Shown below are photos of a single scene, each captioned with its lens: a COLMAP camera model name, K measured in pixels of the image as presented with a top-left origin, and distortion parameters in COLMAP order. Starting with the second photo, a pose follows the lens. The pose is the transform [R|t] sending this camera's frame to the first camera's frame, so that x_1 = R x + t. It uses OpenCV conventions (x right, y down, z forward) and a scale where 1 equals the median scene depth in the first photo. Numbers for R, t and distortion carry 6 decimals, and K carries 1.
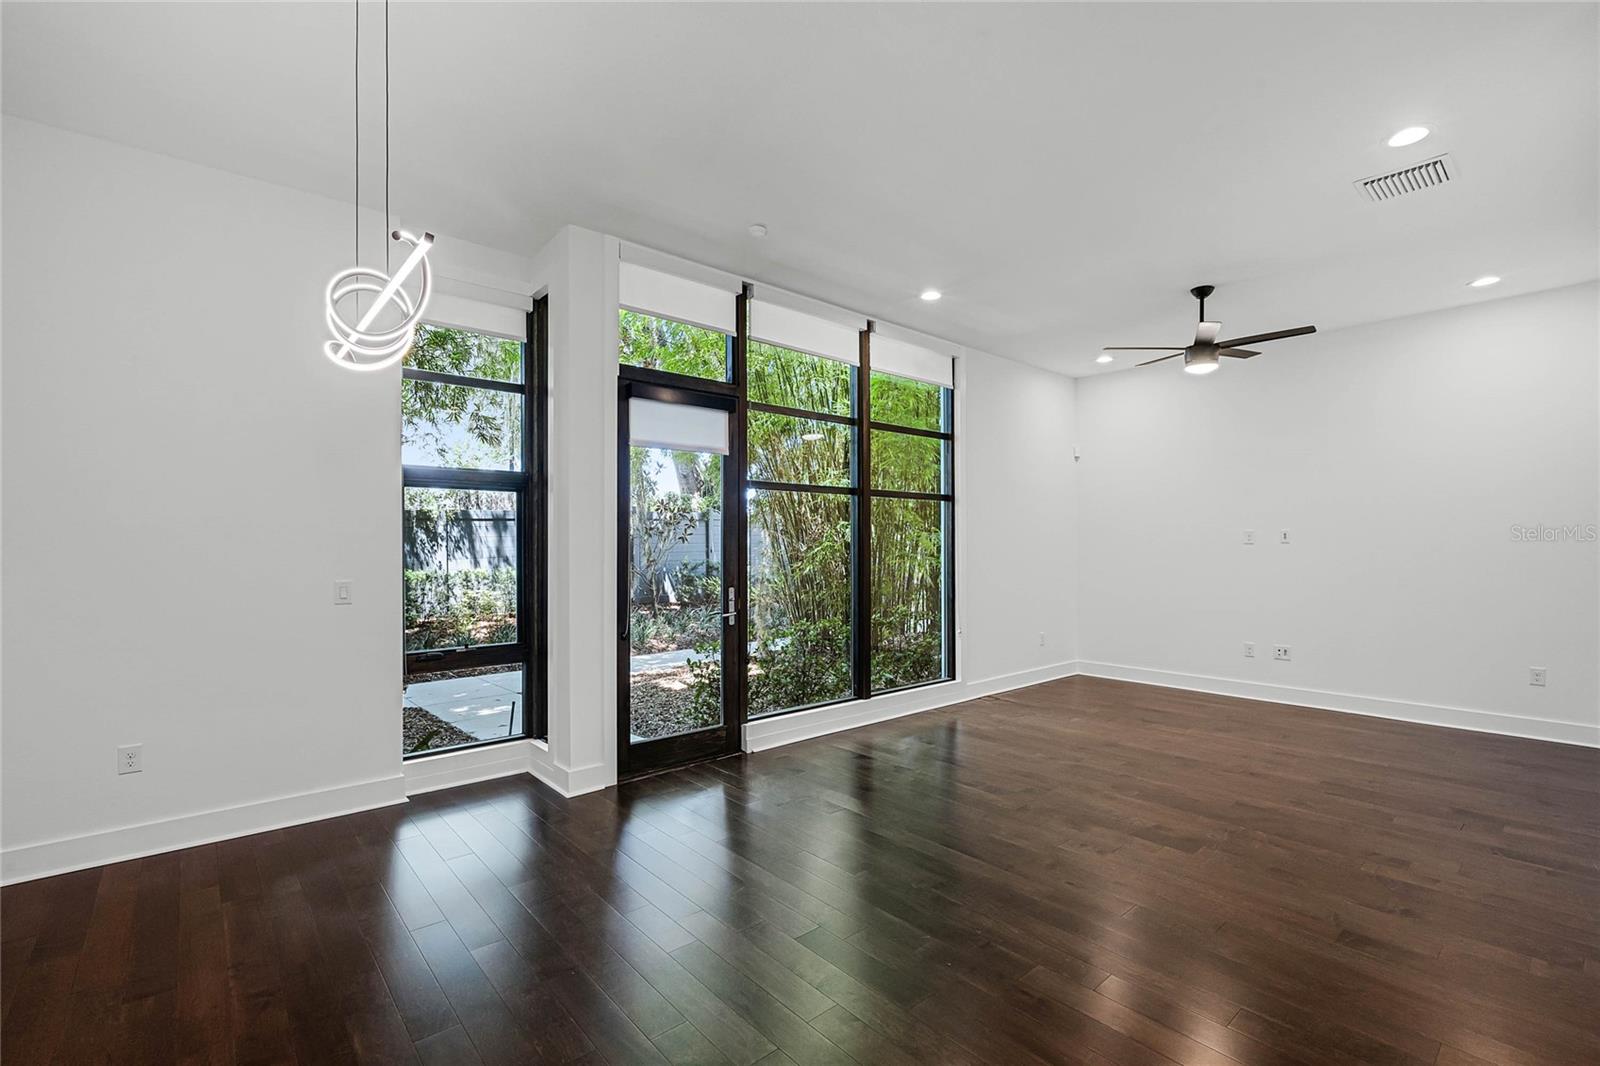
lens RADIAL K [[705.8, 0, 809.6], [0, 705.8, 546.9], [0, 0, 1]] dist [0.000342, 0.000158]
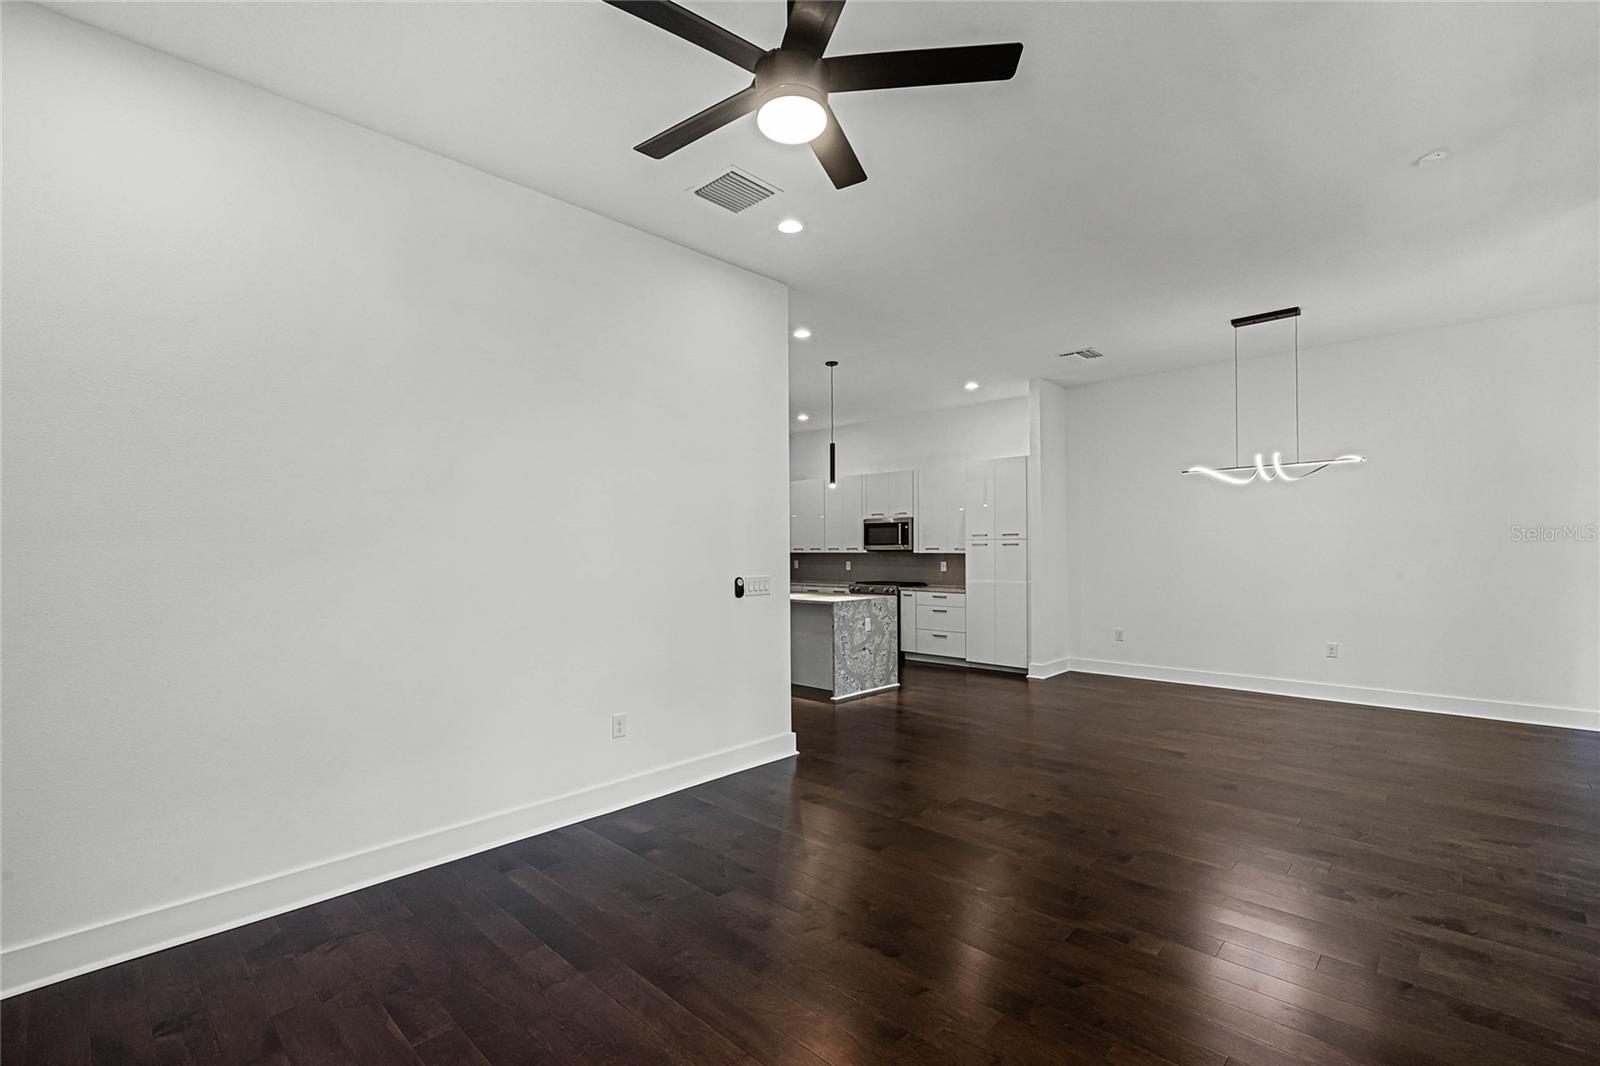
lens RADIAL K [[714.1, 0, 800.5], [0, 714.1, 540.8], [0, 0, 1]] dist [0.001282, -0.000078]
pose [[-0.996396, 0.008410, -0.084410, 0.634532], [0.009085, 0.999930, -0.007614, -0.005593], [0.084340, -0.008353, -0.996402, 1.529405]]
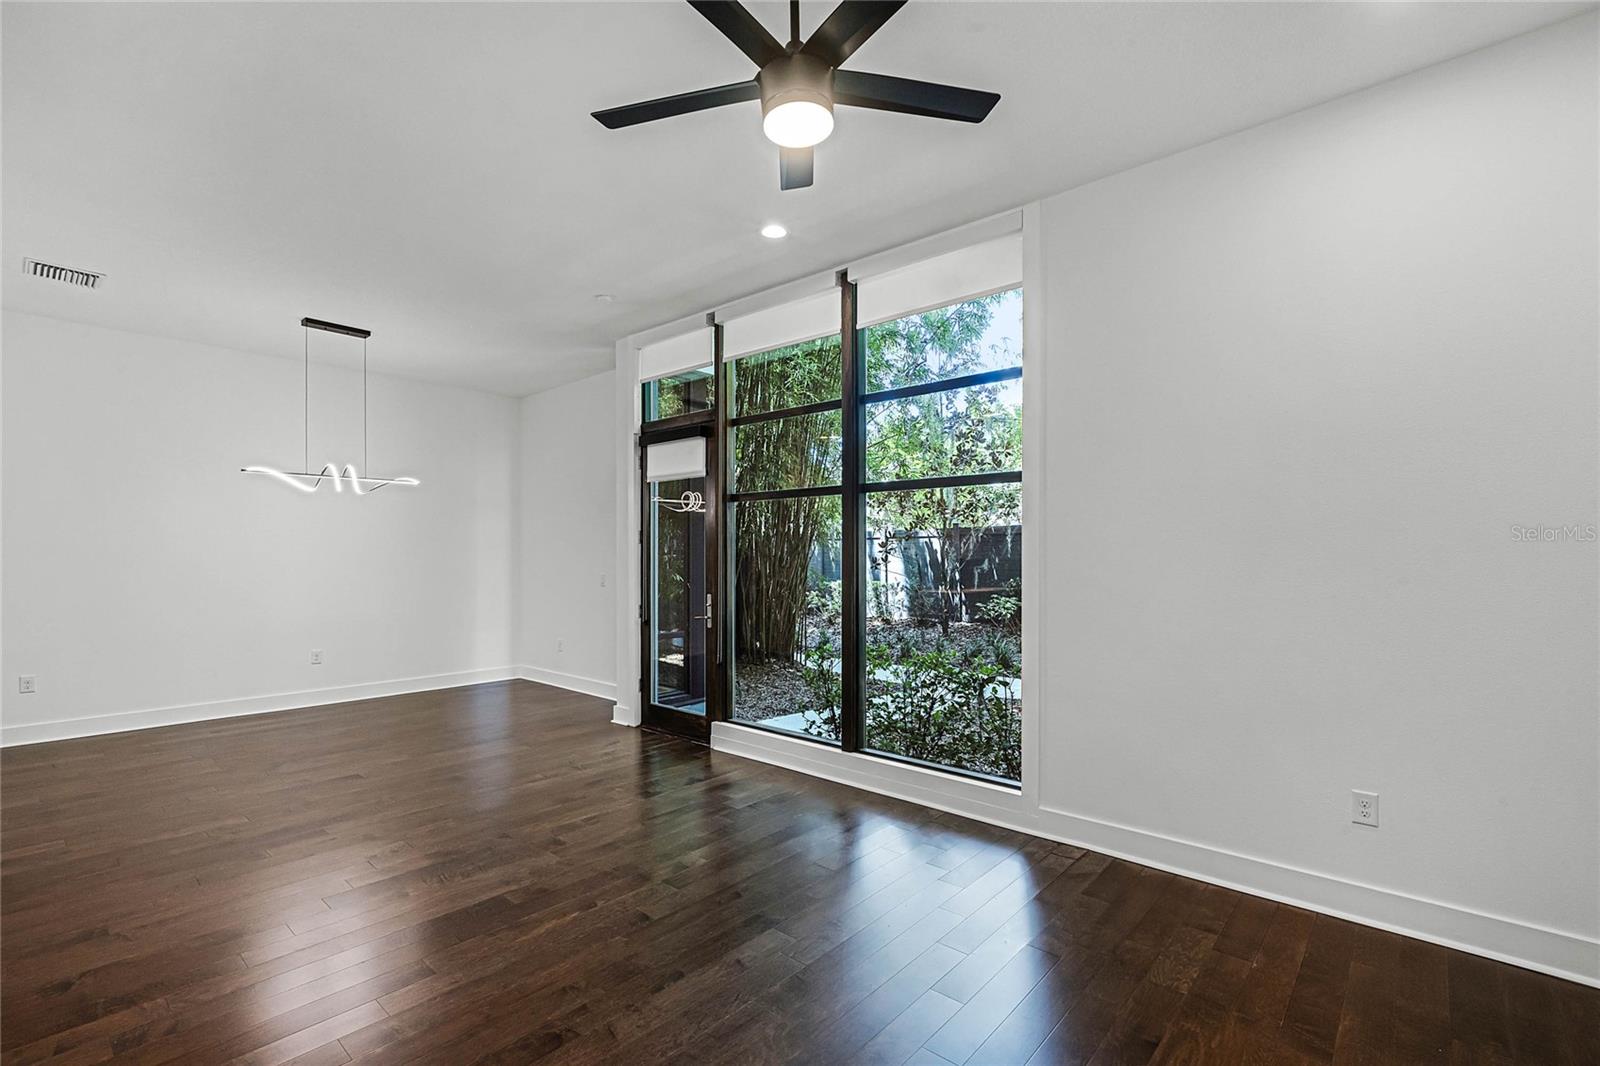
lens RADIAL K [[720.9, 0, 796.4], [0, 720.9, 550.4], [0, 0, 1]] dist [-0.000381, -0.000108]
pose [[0.121765, -0.004423, -0.992549, 1.051676], [-0.002546, 0.999985, -0.004769, -0.005091], [0.992556, 0.003108, 0.121752, 1.021679]]
